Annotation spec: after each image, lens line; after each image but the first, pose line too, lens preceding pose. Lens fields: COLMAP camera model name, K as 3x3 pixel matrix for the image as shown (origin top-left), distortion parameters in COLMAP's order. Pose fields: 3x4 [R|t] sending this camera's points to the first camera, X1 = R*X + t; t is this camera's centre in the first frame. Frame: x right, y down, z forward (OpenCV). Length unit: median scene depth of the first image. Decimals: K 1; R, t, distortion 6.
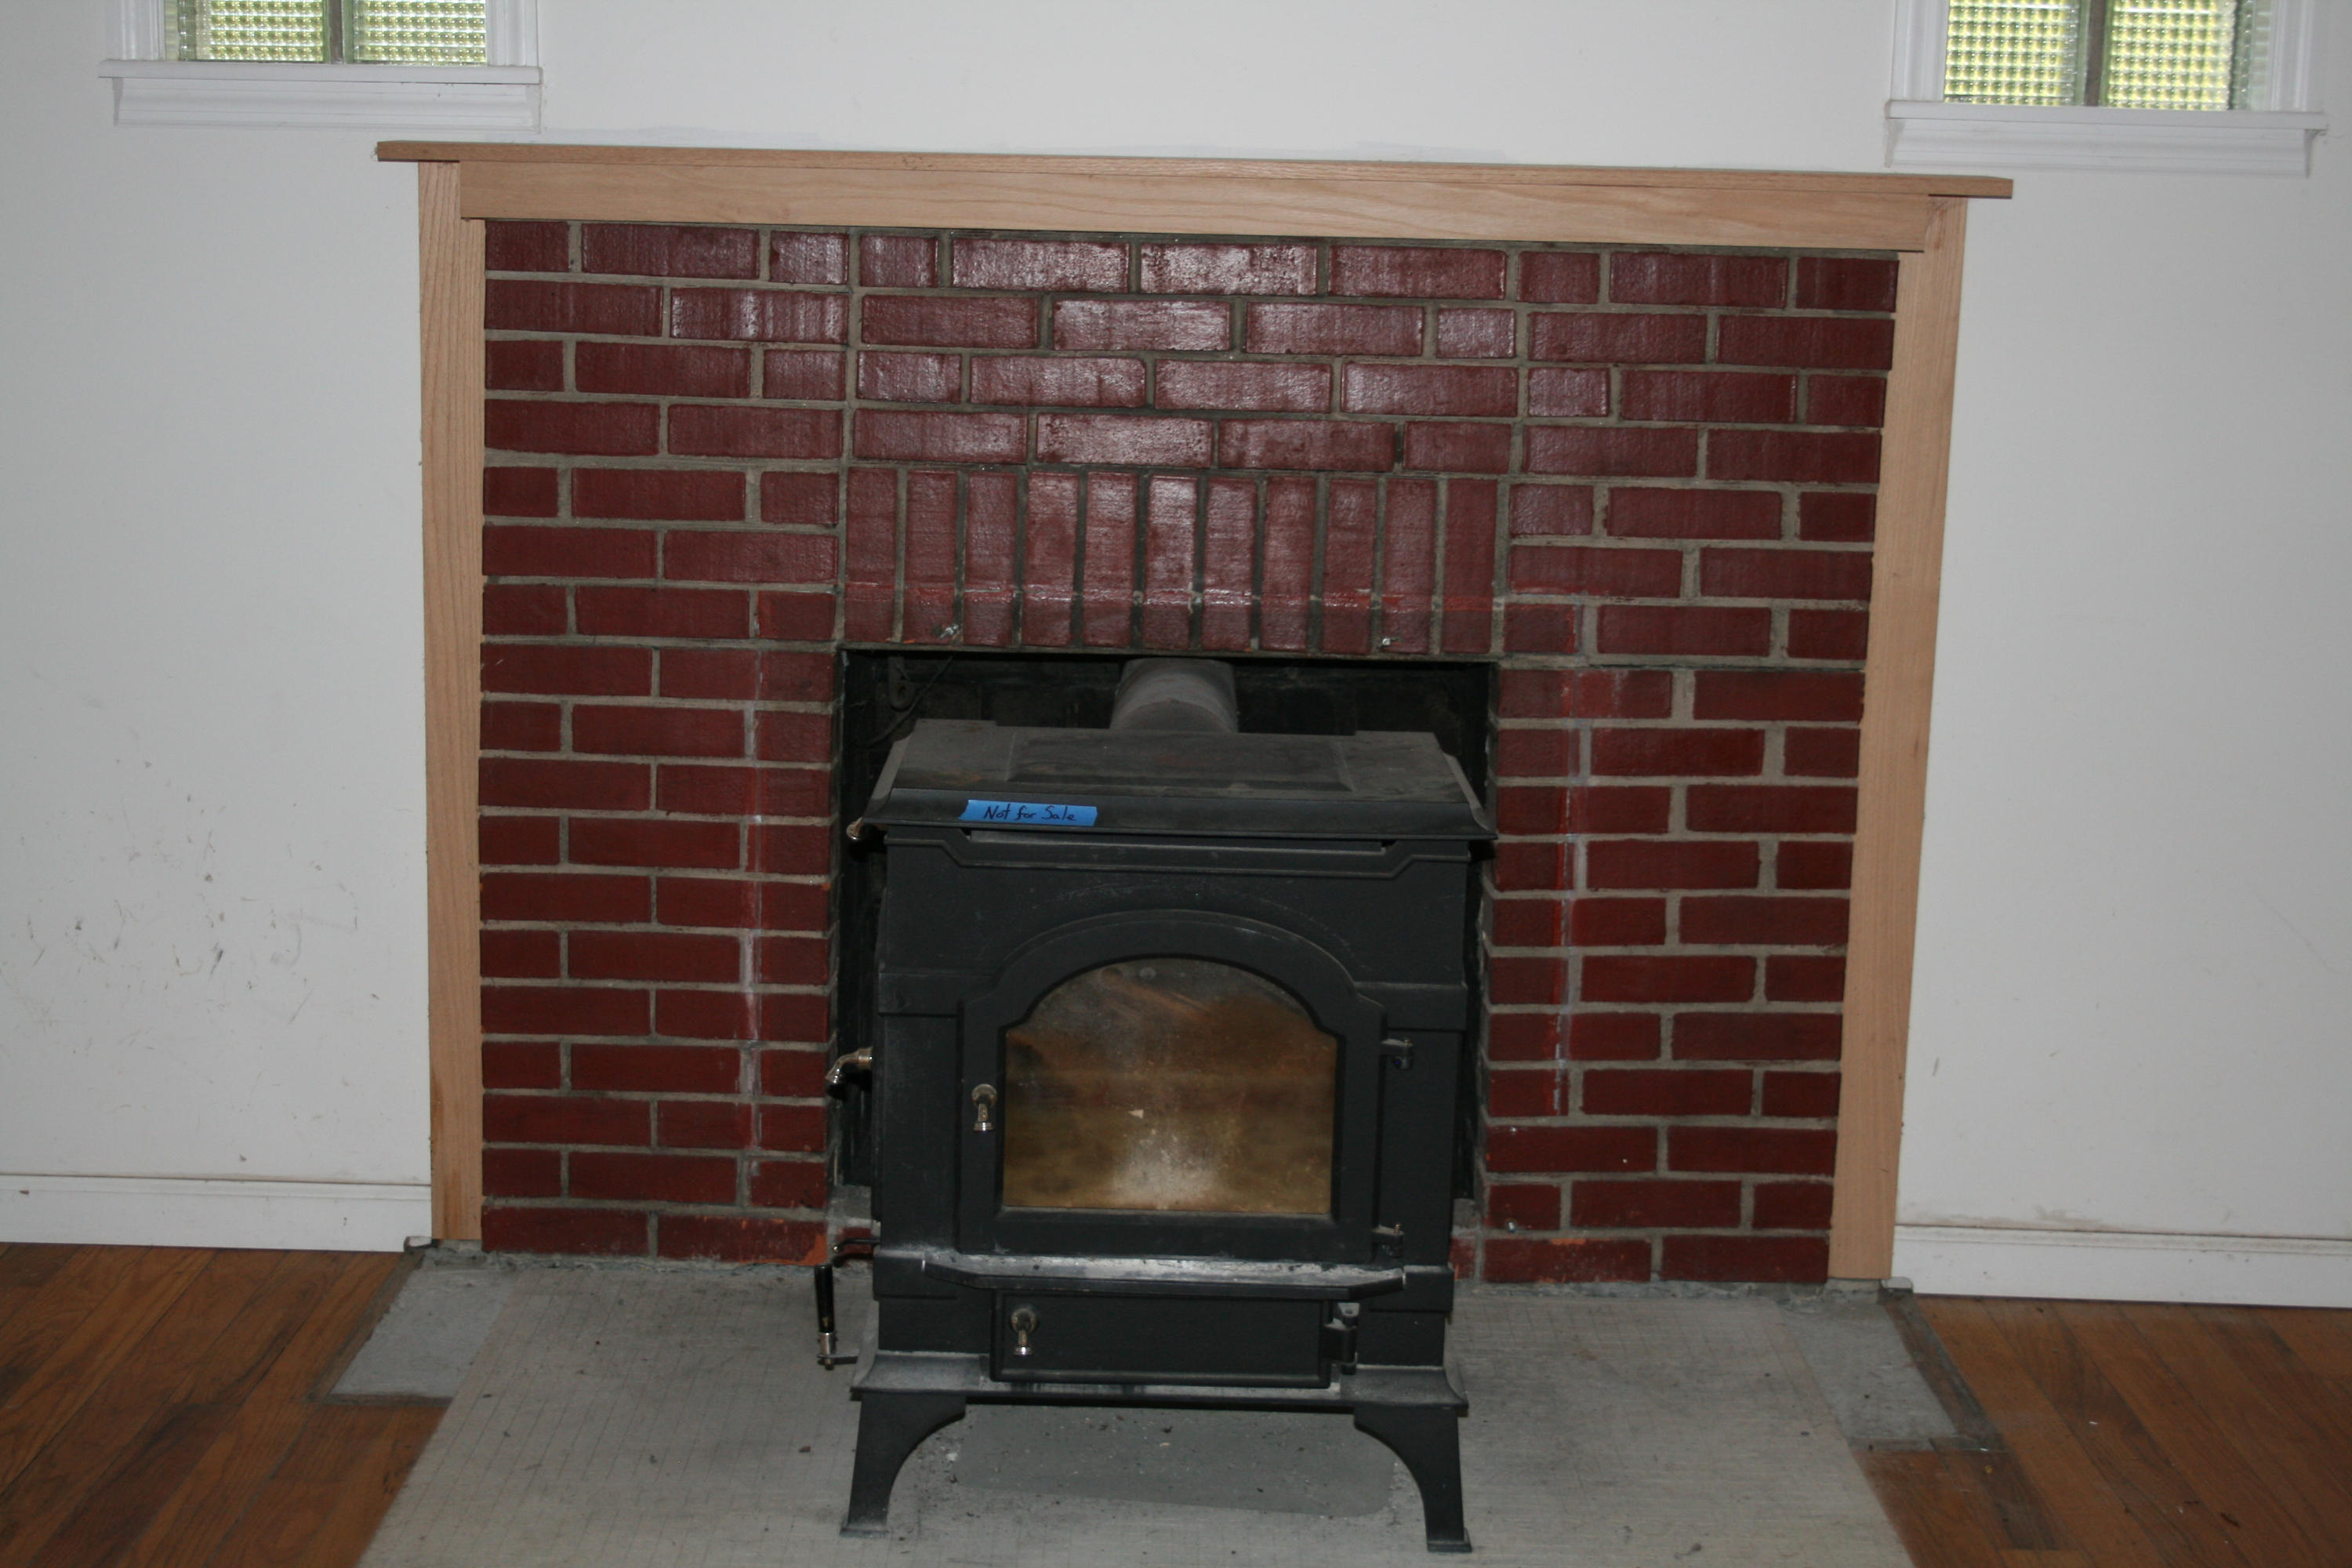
lens RADIAL K [[3366.1, 0, 1177.1], [0, 3366.1, 781.4], [0, 0, 1]] dist [0.024604, 0.000000]
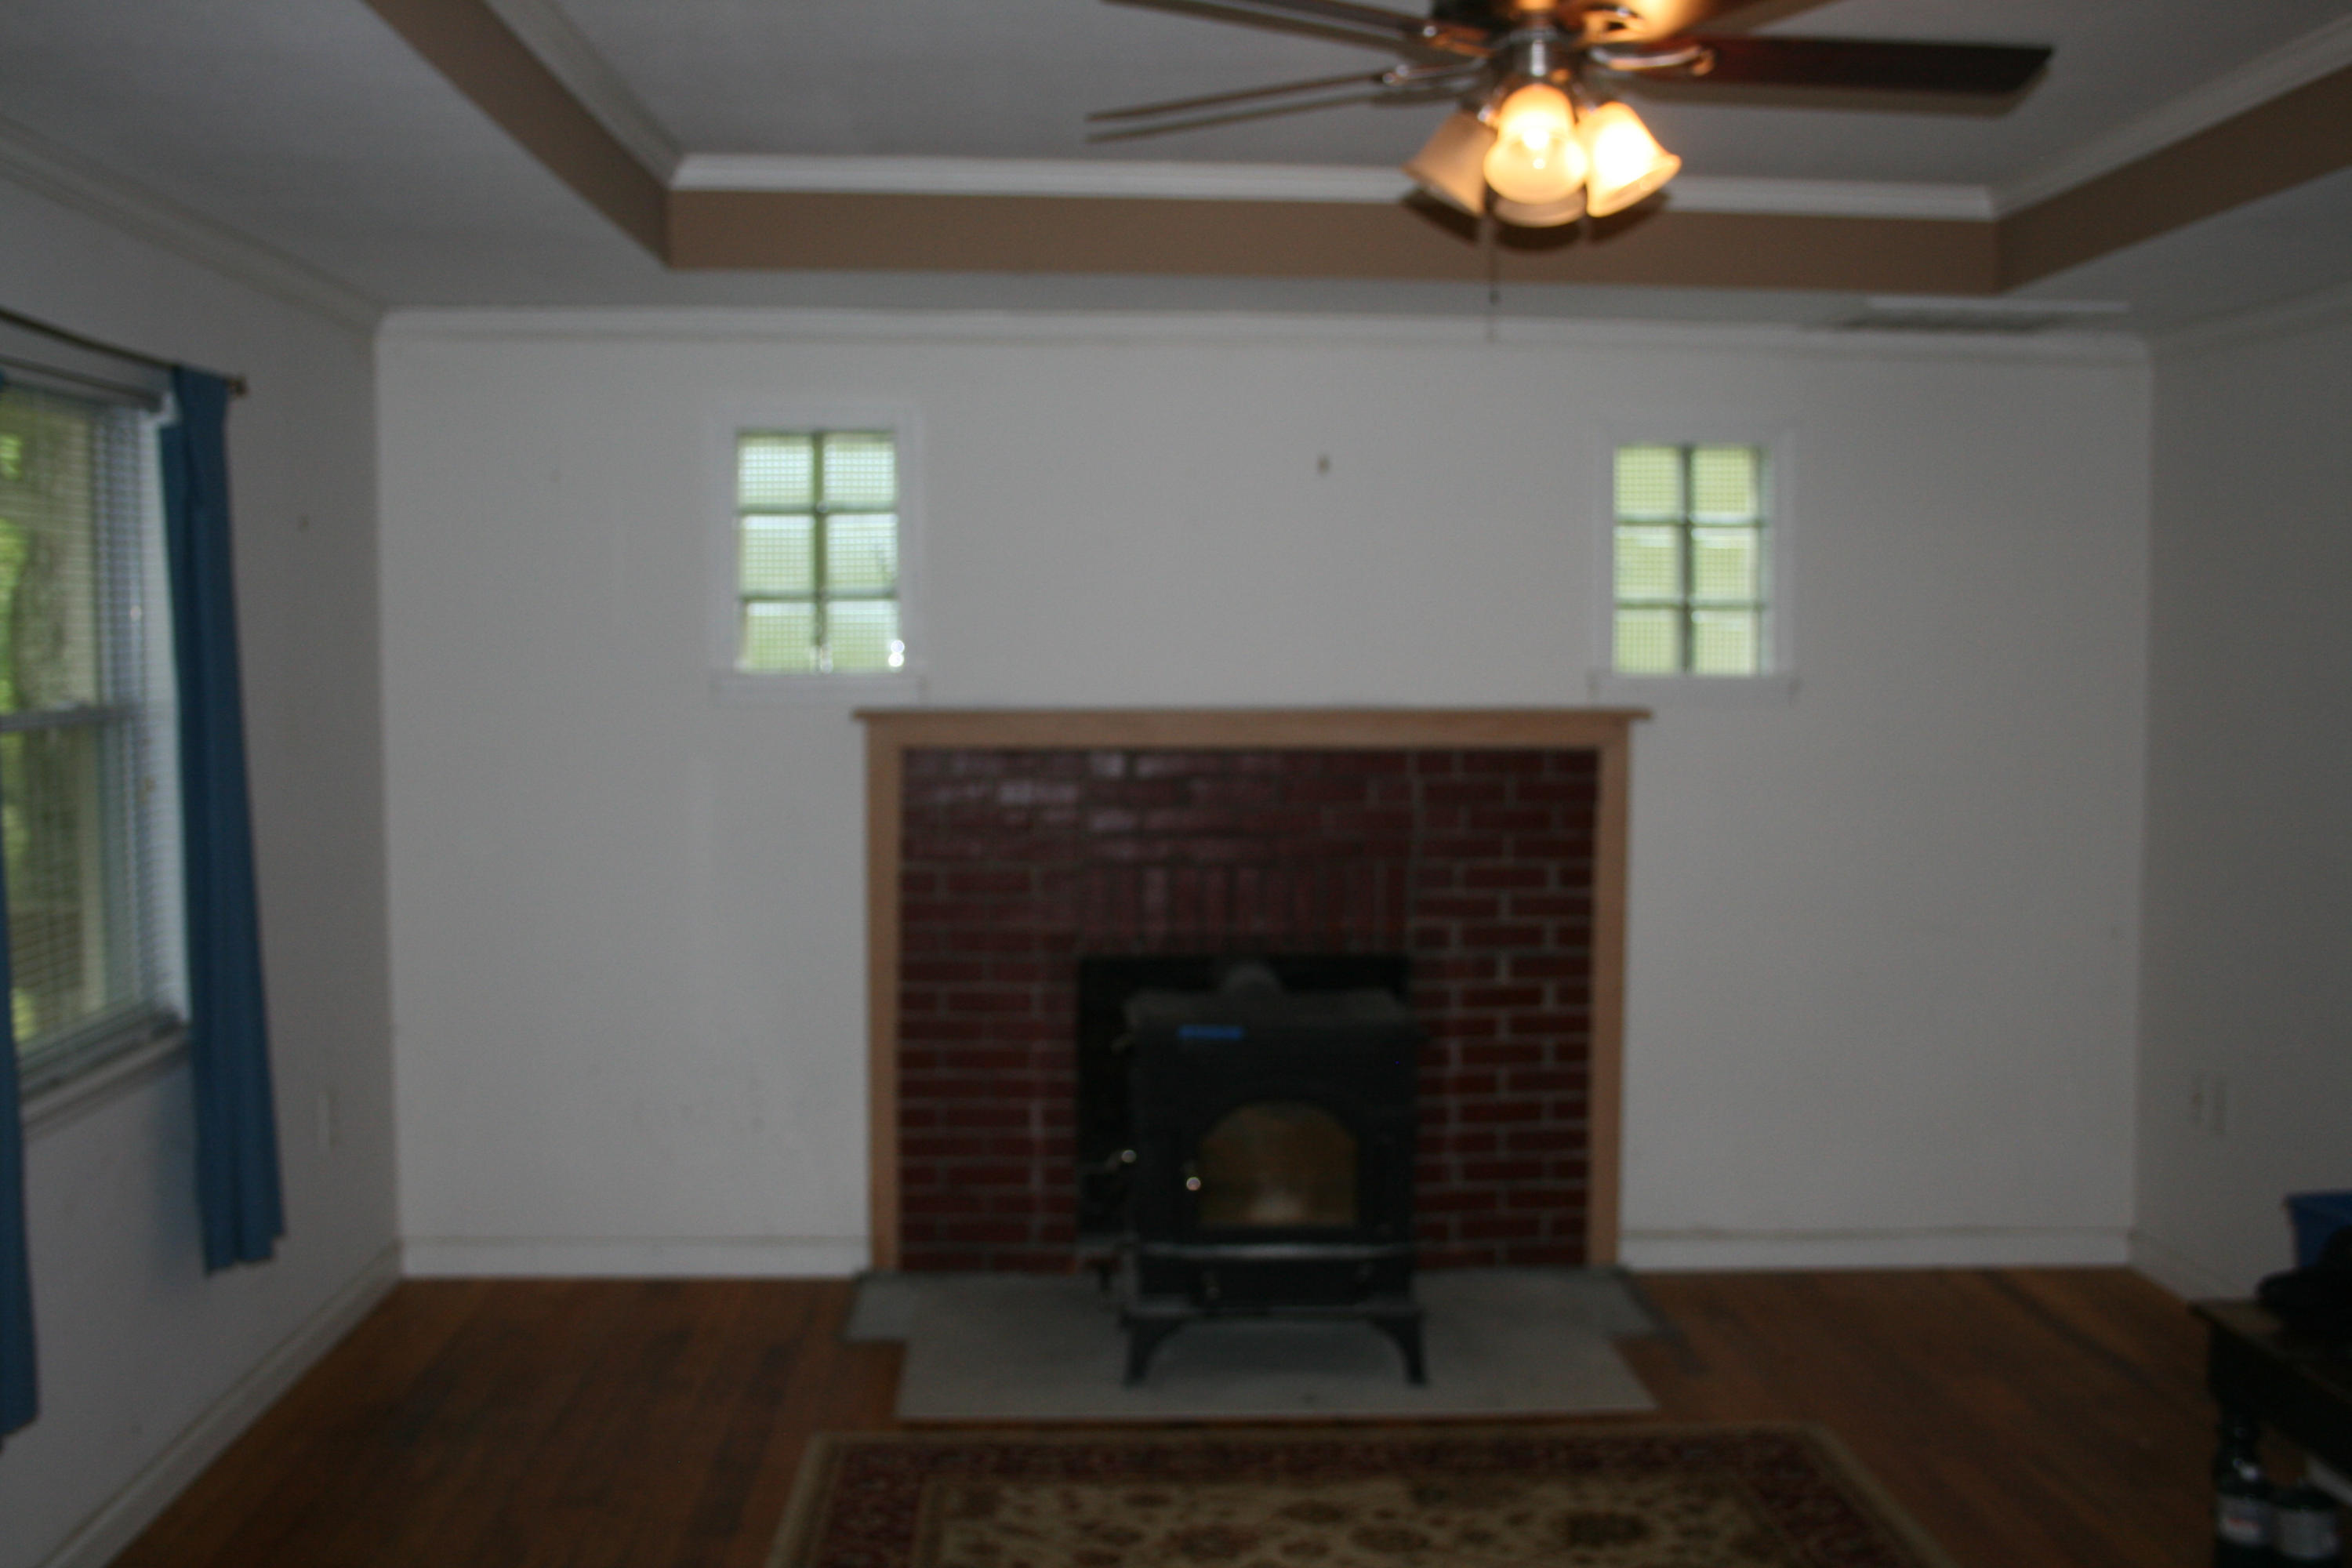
lens RADIAL K [[2366.5, 0, 1175.8], [0, 2366.5, 786.0], [0, 0, 1]] dist [-0.029223, 0.000000]
pose [[0.998460, -0.024428, 0.049812, -0.111139], [0.029817, 0.993430, -0.110493, 0.015893], [-0.046785, 0.111808, 0.992628, -0.397962]]
